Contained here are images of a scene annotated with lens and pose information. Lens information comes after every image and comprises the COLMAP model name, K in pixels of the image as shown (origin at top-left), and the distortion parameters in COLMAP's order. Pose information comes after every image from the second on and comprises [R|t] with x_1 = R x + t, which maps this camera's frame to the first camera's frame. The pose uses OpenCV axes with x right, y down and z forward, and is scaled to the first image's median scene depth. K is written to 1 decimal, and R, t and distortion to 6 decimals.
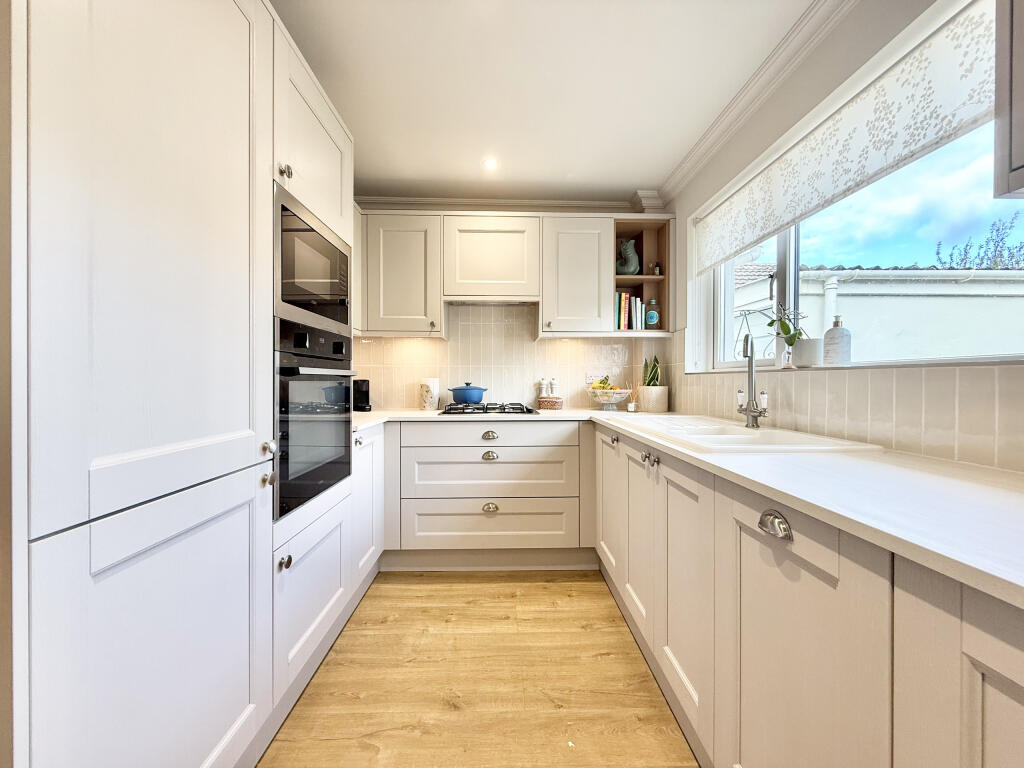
lens RADIAL K [[407.4, 0, 508.2], [0, 407.4, 383.3], [0, 0, 1]] dist [-0.000022, -0.000264]
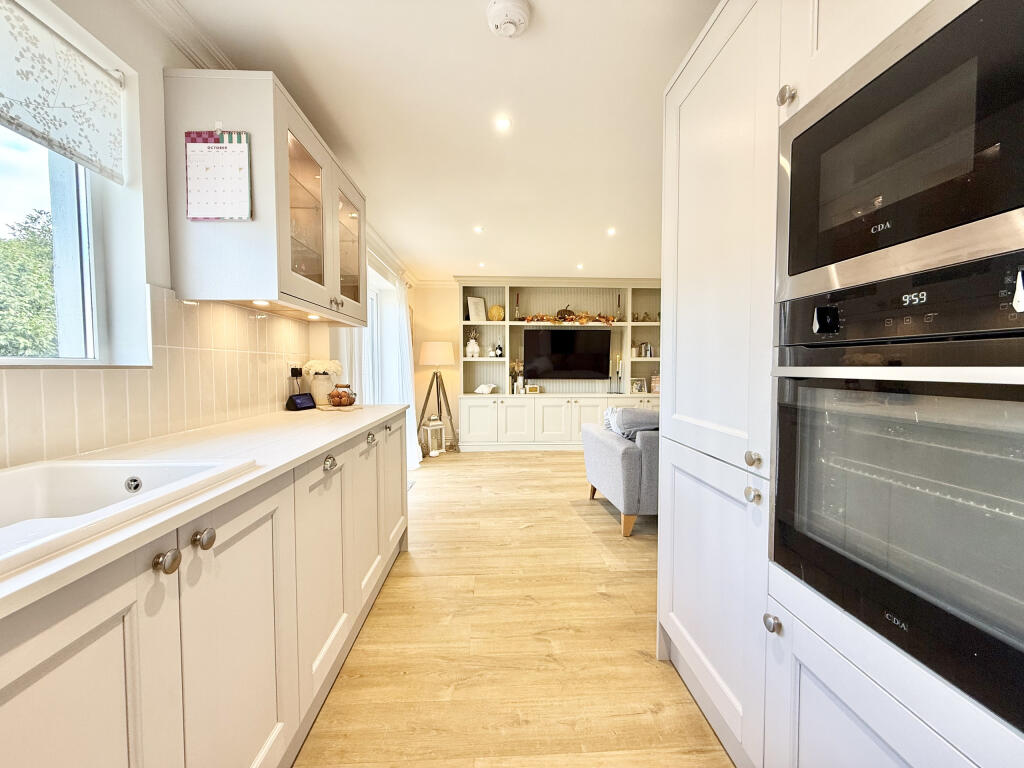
lens RADIAL K [[407.4, 0, 508.2], [0, 407.4, 383.3], [0, 0, 1]] dist [-0.000022, -0.000264]
pose [[-0.999788, -0.002571, -0.020442, -0.018063], [-0.003532, 0.998884, 0.047095, -0.023194], [0.020298, 0.047157, -0.998681, 0.917676]]
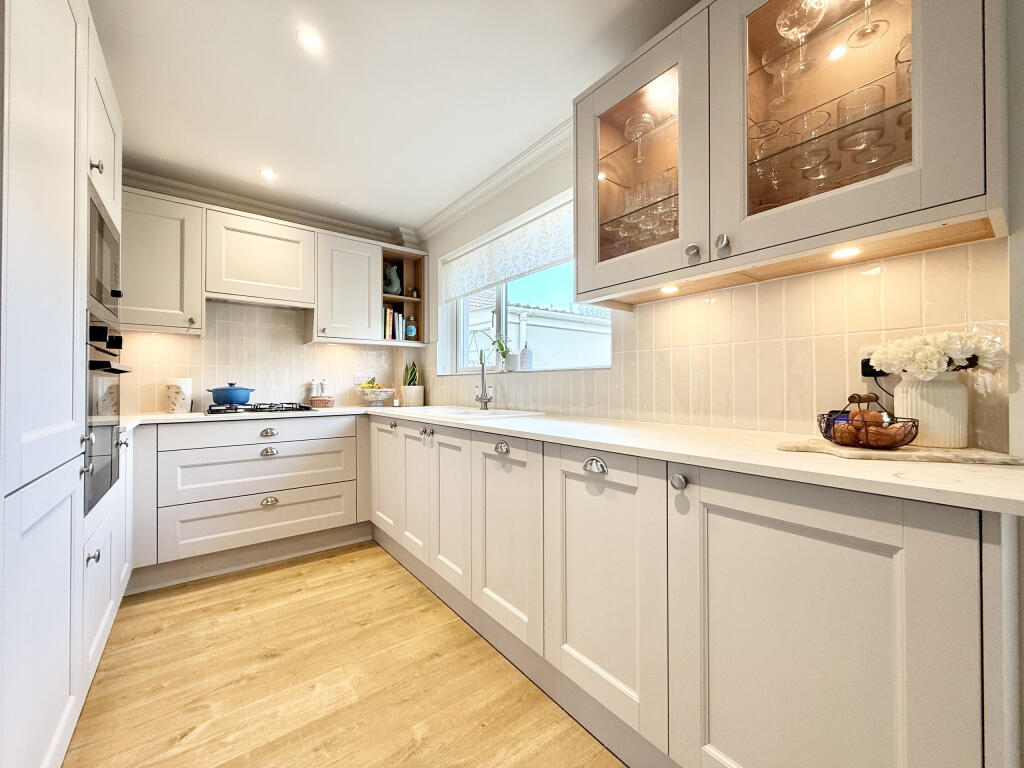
lens RADIAL K [[407.4, 0, 508.2], [0, 407.4, 383.3], [0, 0, 1]] dist [-0.000022, -0.000264]
pose [[0.807566, 0.000543, 0.589778, -0.167452], [0.007379, 0.999912, -0.011025, 0.017912], [-0.589732, 0.013255, 0.807490, -0.213253]]
